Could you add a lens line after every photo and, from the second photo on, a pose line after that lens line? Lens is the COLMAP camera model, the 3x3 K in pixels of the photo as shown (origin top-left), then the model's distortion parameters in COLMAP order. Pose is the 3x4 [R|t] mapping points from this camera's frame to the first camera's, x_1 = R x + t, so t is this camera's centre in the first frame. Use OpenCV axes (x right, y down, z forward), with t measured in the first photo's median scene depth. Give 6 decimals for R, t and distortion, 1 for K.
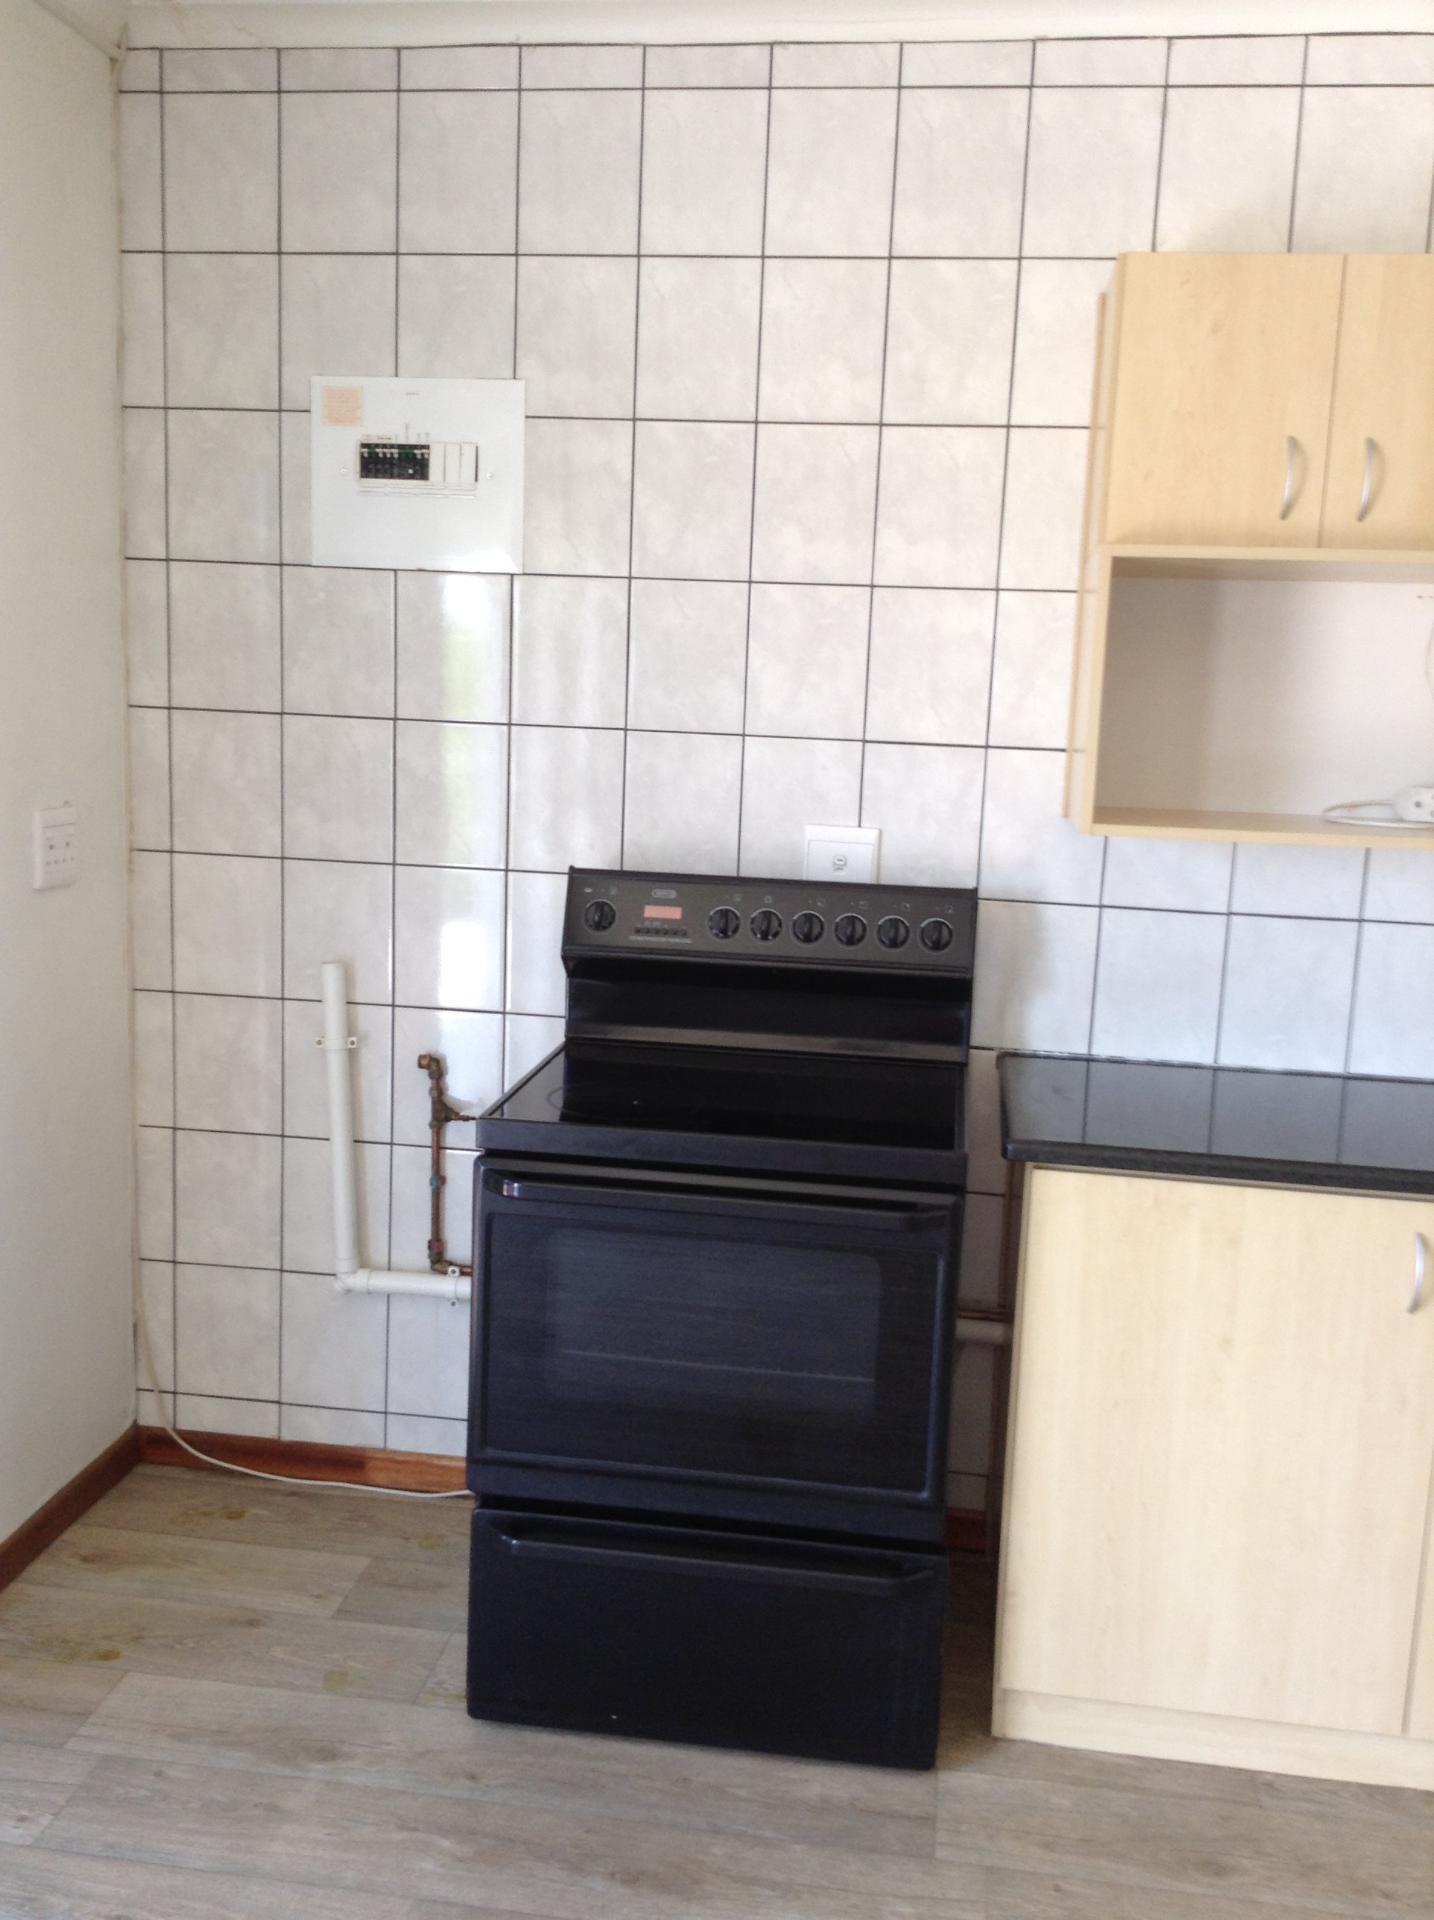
lens RADIAL K [[1750.8, 0, 717.9], [0, 1750.8, 954.5], [0, 0, 1]] dist [0.117566, -0.220776]
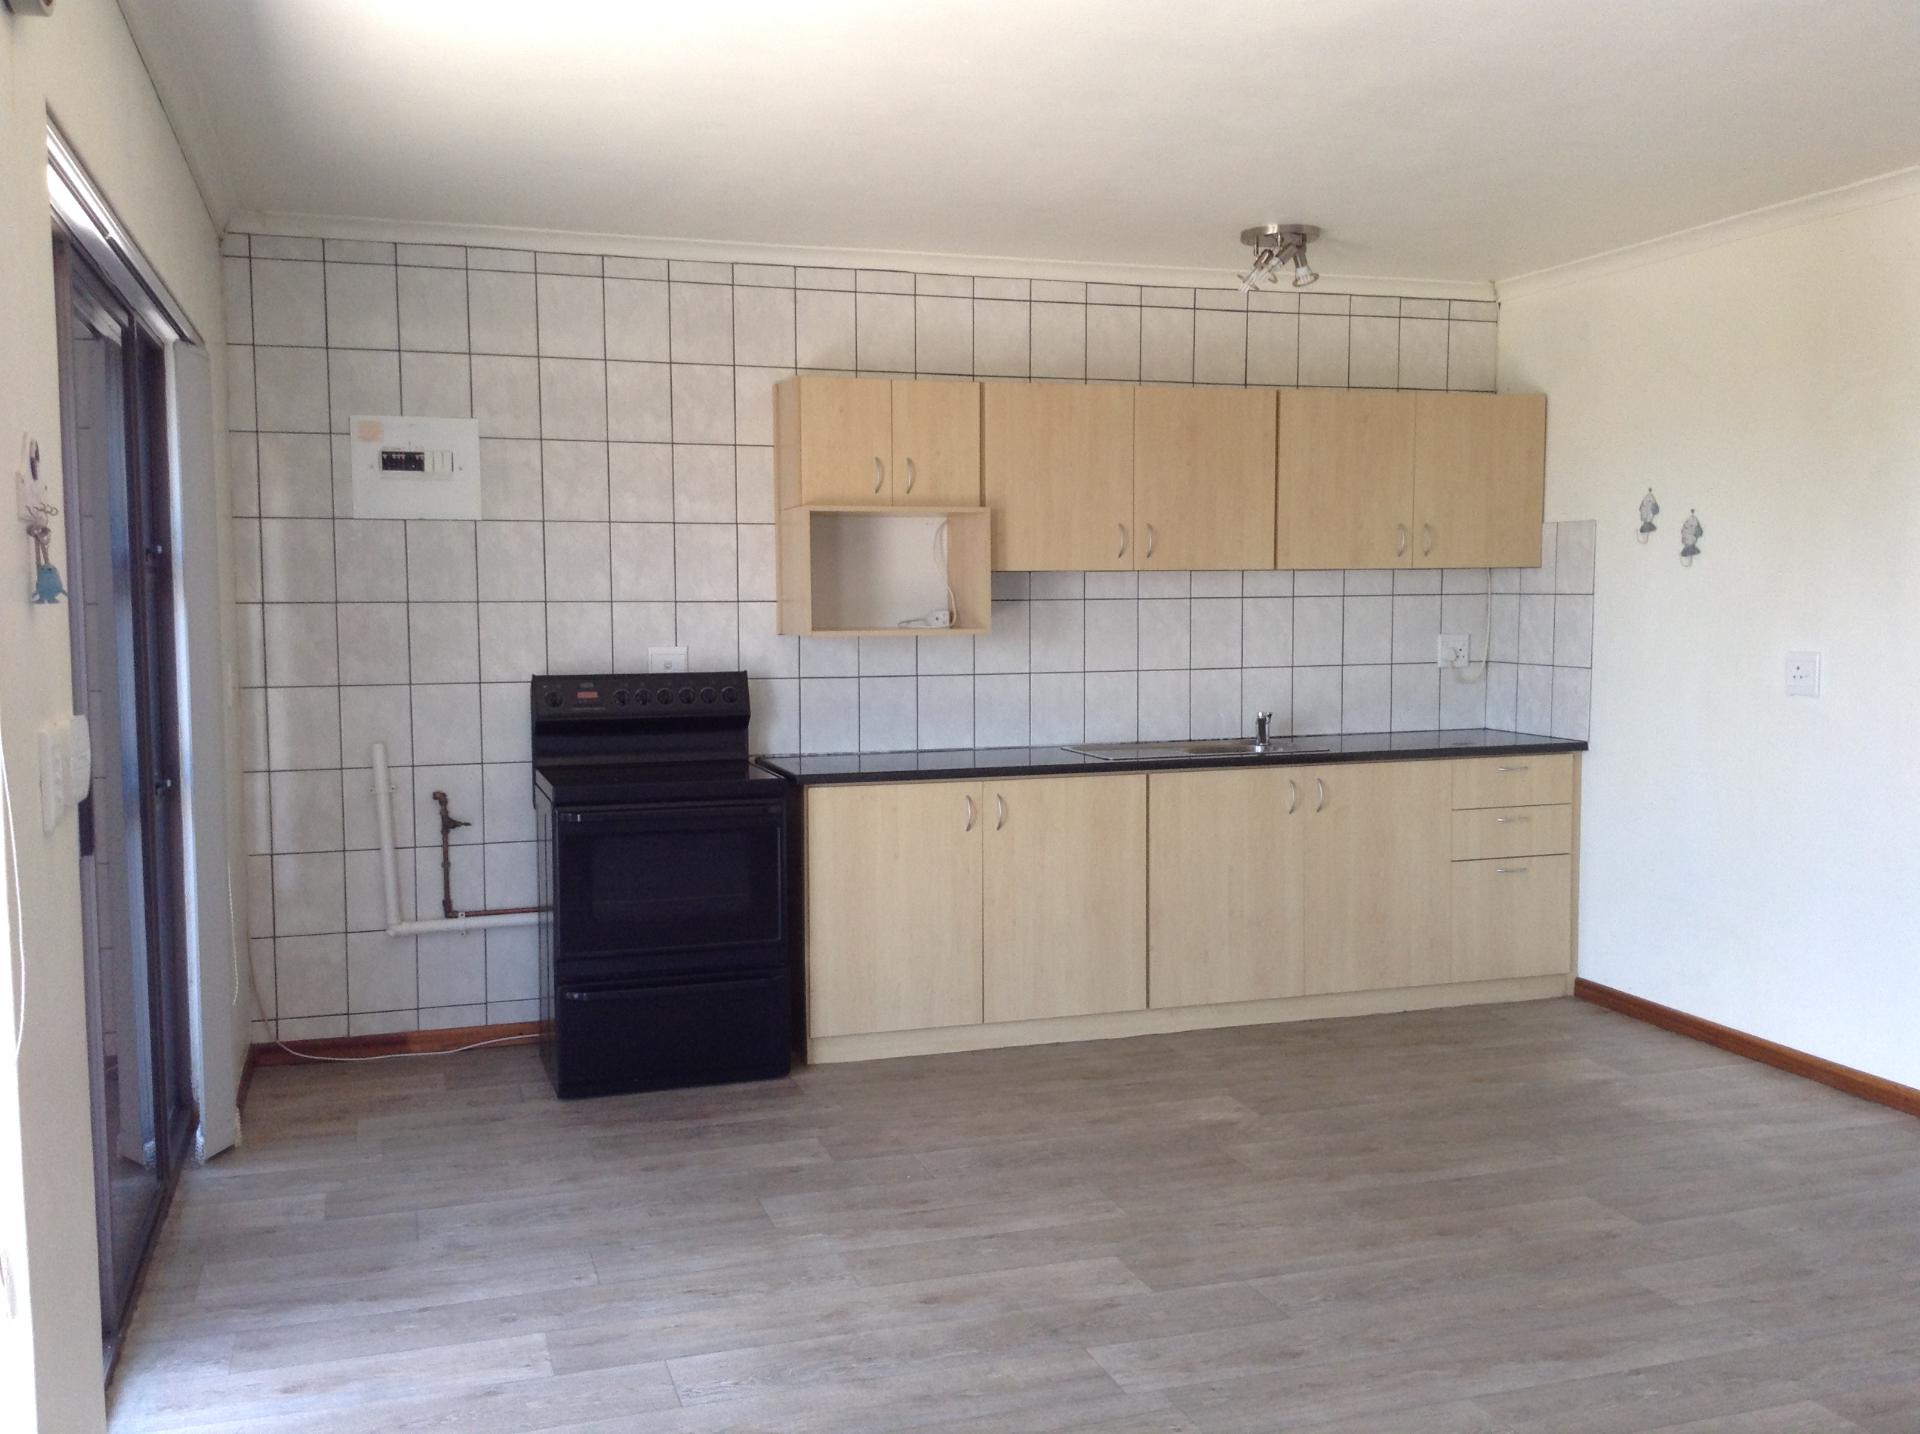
lens RADIAL K [[1750.8, 0, 969.6], [0, 1750.8, 724.4], [0, 0, 1]] dist [0.117566, -0.220776]
pose [[0.894132, -0.079305, 0.440726, -0.491690], [0.106484, 0.993617, -0.037240, 0.119664], [-0.434959, 0.080228, 0.896869, -0.867640]]
